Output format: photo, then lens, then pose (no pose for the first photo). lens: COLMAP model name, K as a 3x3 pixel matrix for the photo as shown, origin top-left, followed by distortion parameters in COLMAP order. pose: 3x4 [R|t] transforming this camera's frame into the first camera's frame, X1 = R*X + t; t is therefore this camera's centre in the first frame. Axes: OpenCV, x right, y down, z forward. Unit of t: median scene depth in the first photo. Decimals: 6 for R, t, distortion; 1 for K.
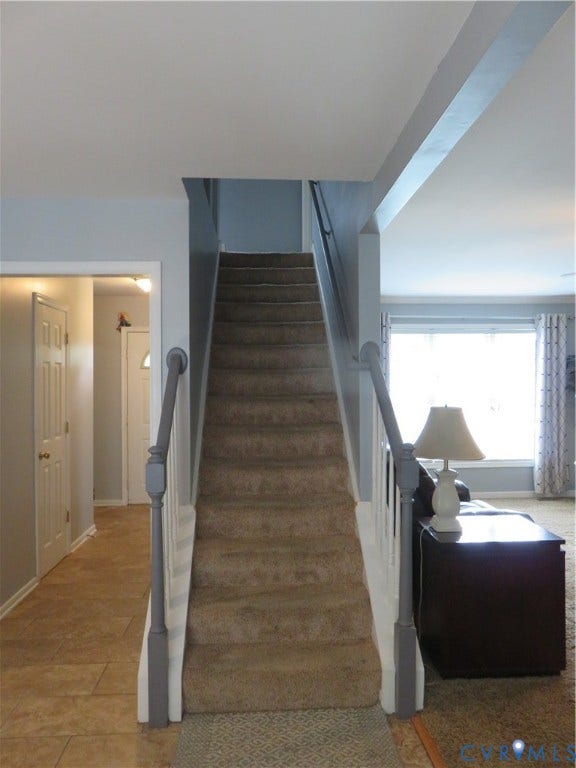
lens RADIAL K [[567.9, 0, 292.2], [0, 567.9, 383.4], [0, 0, 1]] dist [-0.014941, 0.004575]
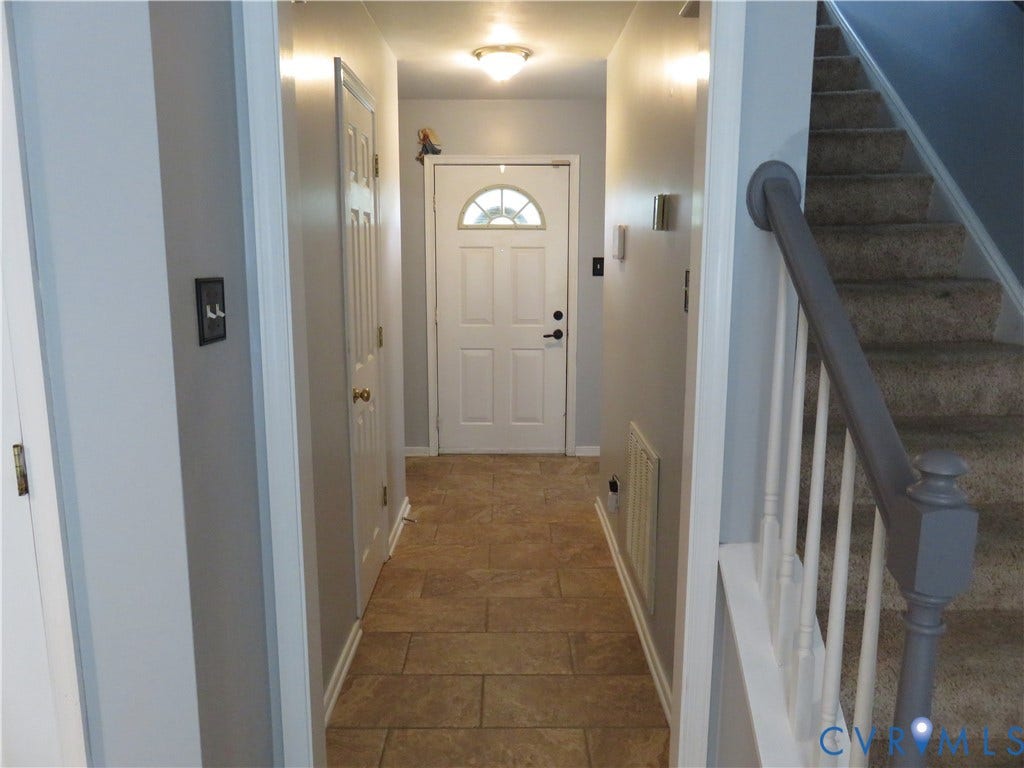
lens RADIAL K [[757.1, 0, 510.8], [0, 757.1, 385.3], [0, 0, 1]] dist [-0.014941, 0.004575]
pose [[0.998305, 0.013782, -0.056536, -0.242630], [-0.004088, 0.985758, 0.168122, 0.002100], [0.058048, -0.167606, 0.984144, 0.306163]]
